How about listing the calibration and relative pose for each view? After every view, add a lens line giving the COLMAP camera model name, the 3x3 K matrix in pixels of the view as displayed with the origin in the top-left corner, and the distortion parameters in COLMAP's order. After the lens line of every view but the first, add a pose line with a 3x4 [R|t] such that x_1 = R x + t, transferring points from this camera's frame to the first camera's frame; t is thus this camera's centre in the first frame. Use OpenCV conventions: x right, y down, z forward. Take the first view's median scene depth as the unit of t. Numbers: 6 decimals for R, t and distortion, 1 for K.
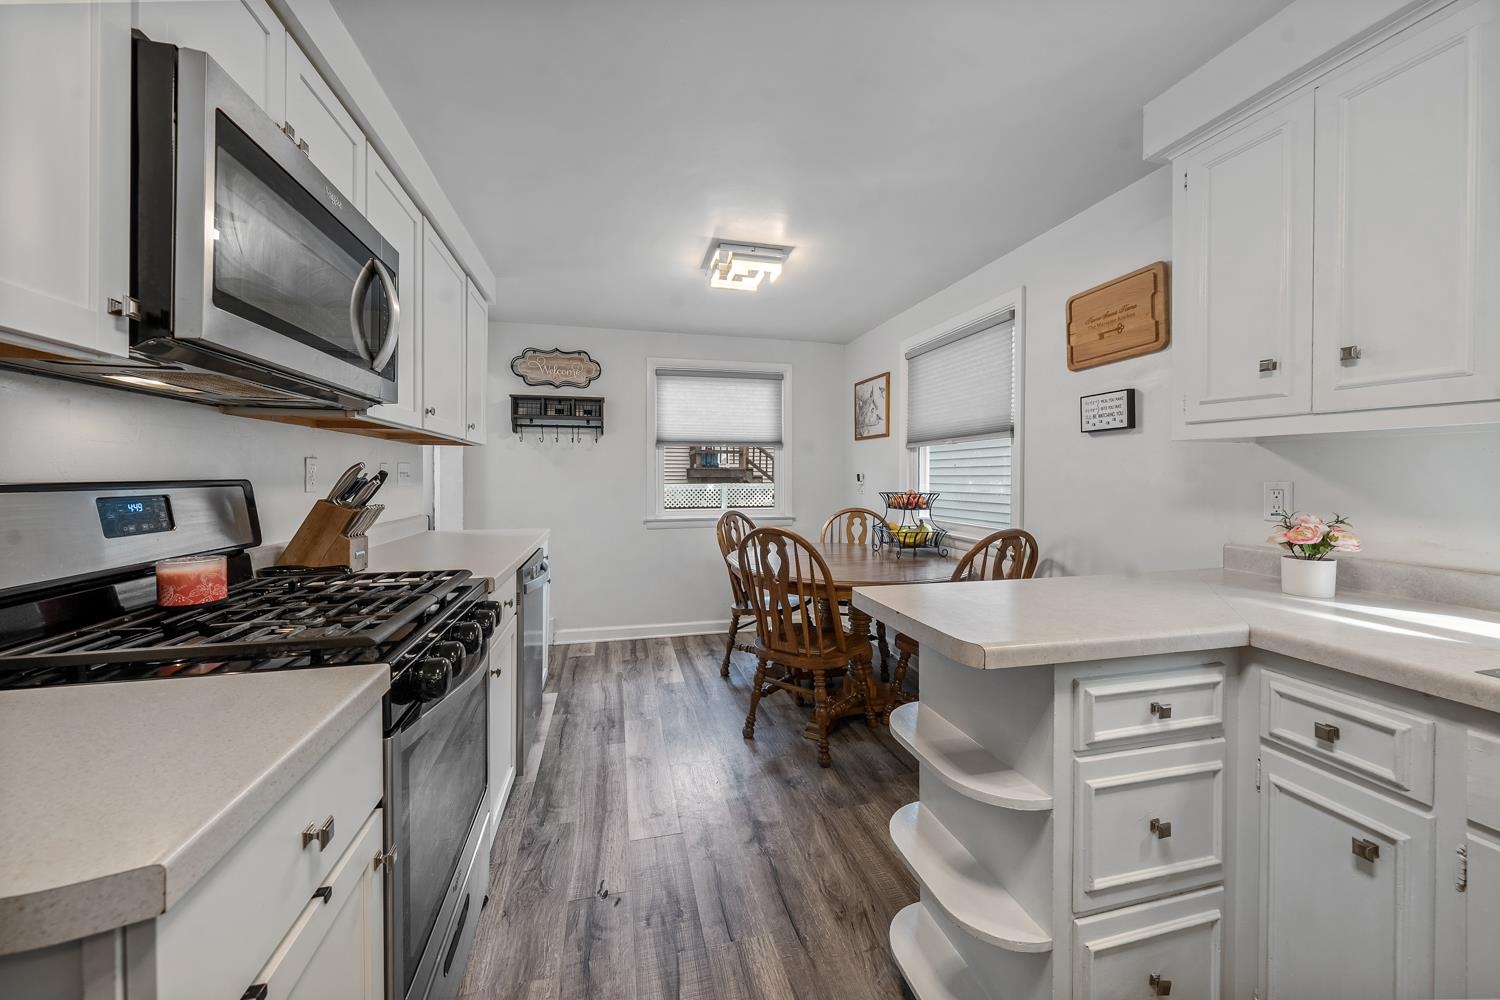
lens RADIAL K [[556.6, 0, 757.8], [0, 556.6, 480.8], [0, 0, 1]] dist [-0.005891, 0.000411]
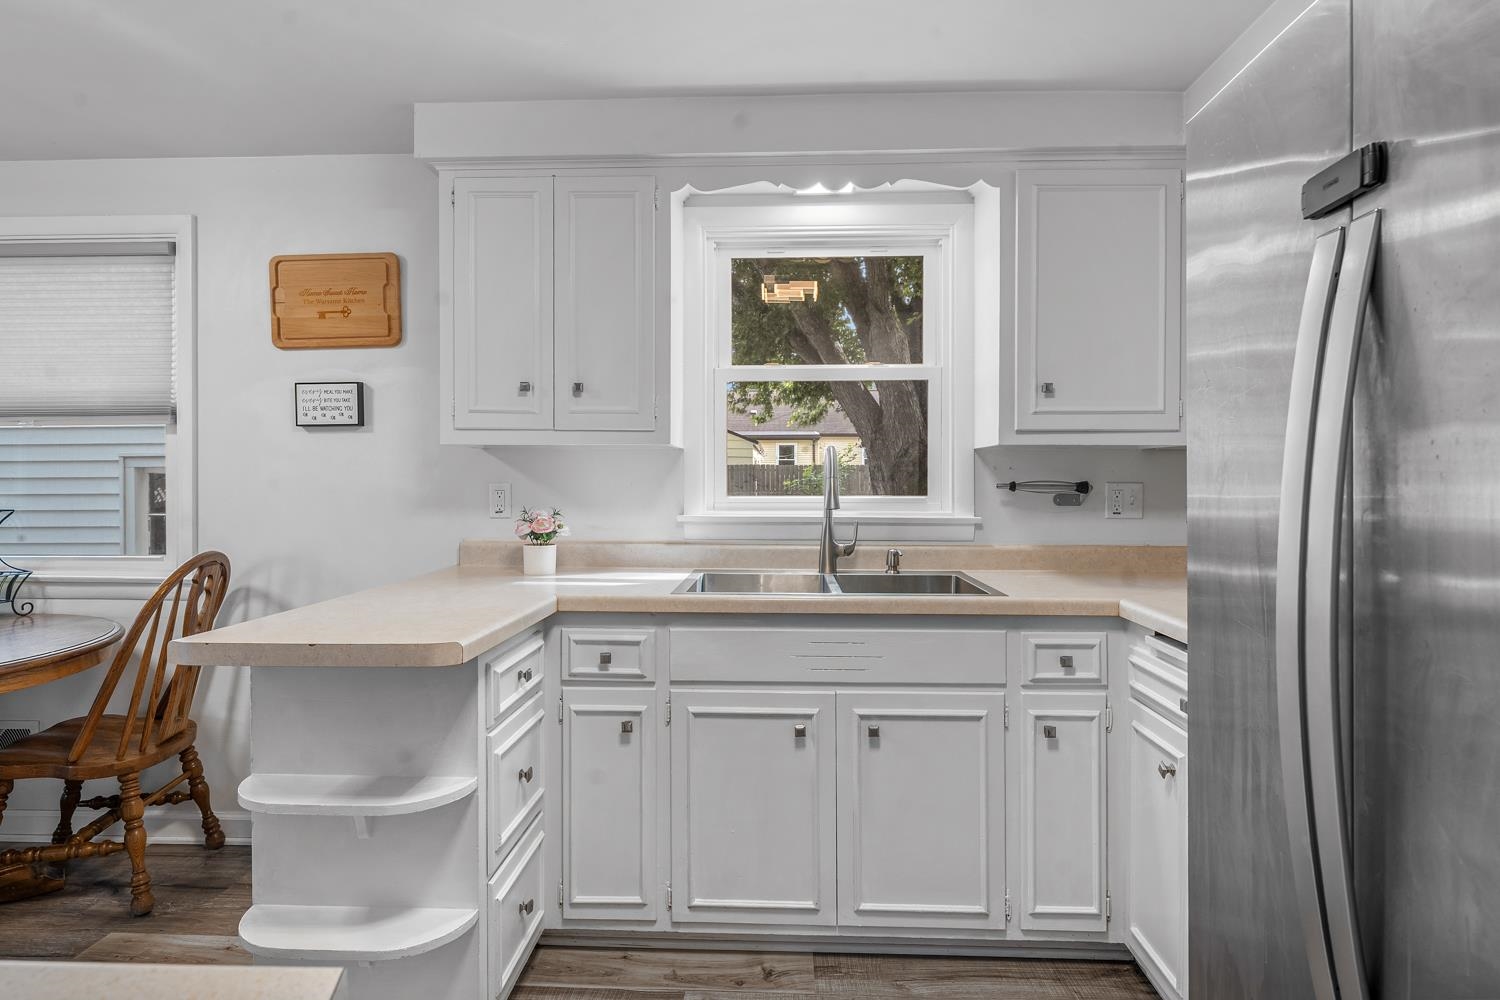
lens RADIAL K [[798.9, 0, 756.2], [0, 798.9, 484.8], [0, 0, 1]] dist [-0.012183, 0.000191]
pose [[0.283580, -0.007826, 0.958917, -0.404618], [0.010639, 0.999931, 0.005015, 0.001112], [-0.958890, 0.008780, 0.283644, 0.018981]]
